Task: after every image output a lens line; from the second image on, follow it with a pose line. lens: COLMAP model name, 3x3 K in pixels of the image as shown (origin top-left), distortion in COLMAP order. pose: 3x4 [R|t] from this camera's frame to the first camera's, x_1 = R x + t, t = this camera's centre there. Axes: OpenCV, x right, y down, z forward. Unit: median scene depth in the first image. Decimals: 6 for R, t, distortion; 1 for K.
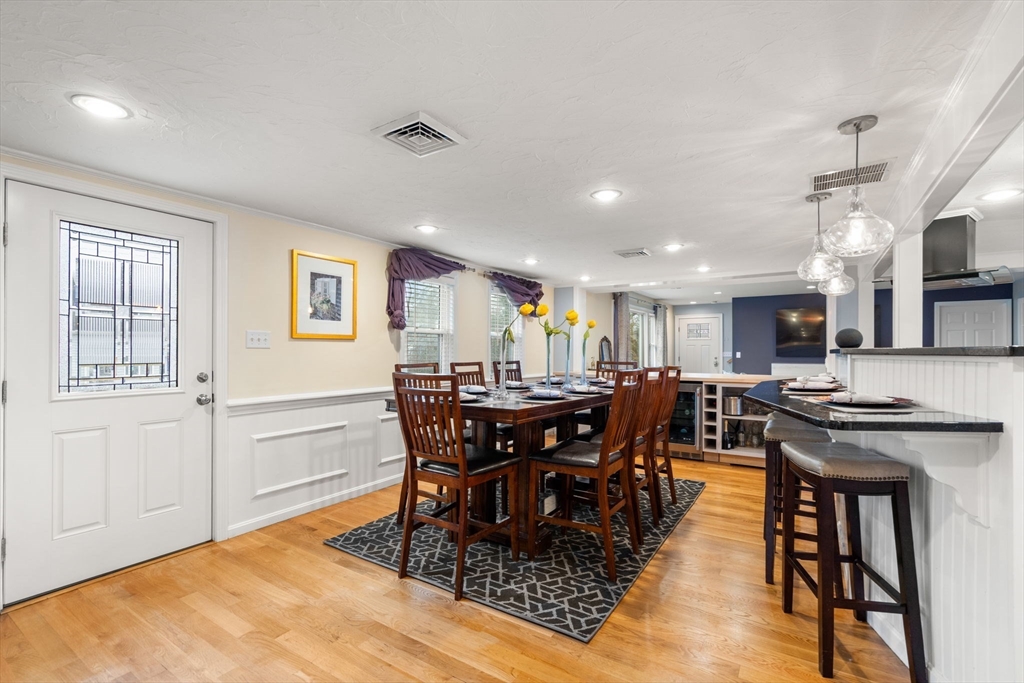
lens RADIAL K [[470.9, 0, 502.9], [0, 470.9, 349.9], [0, 0, 1]] dist [-0.002533, 0.001011]
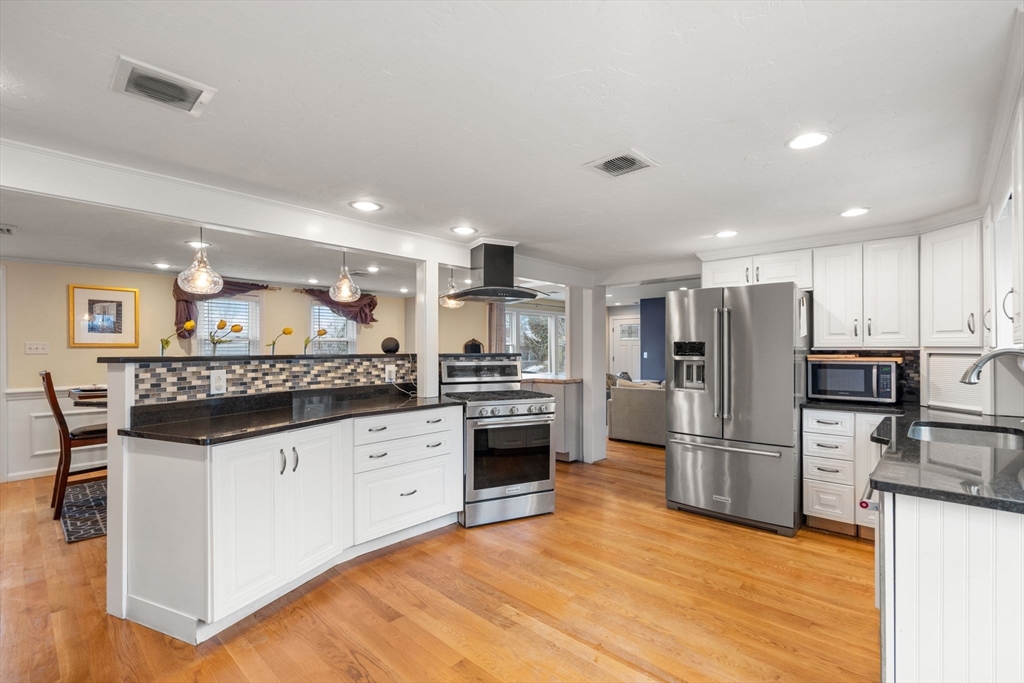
lens RADIAL K [[470.9, 0, 506.5], [0, 470.9, 349.8], [0, 0, 1]] dist [-0.002533, 0.001011]
pose [[0.984439, -0.004671, -0.175664, 1.015116], [0.005094, 0.999985, 0.001959, -0.011200], [0.175652, -0.002823, 0.984448, -0.156183]]
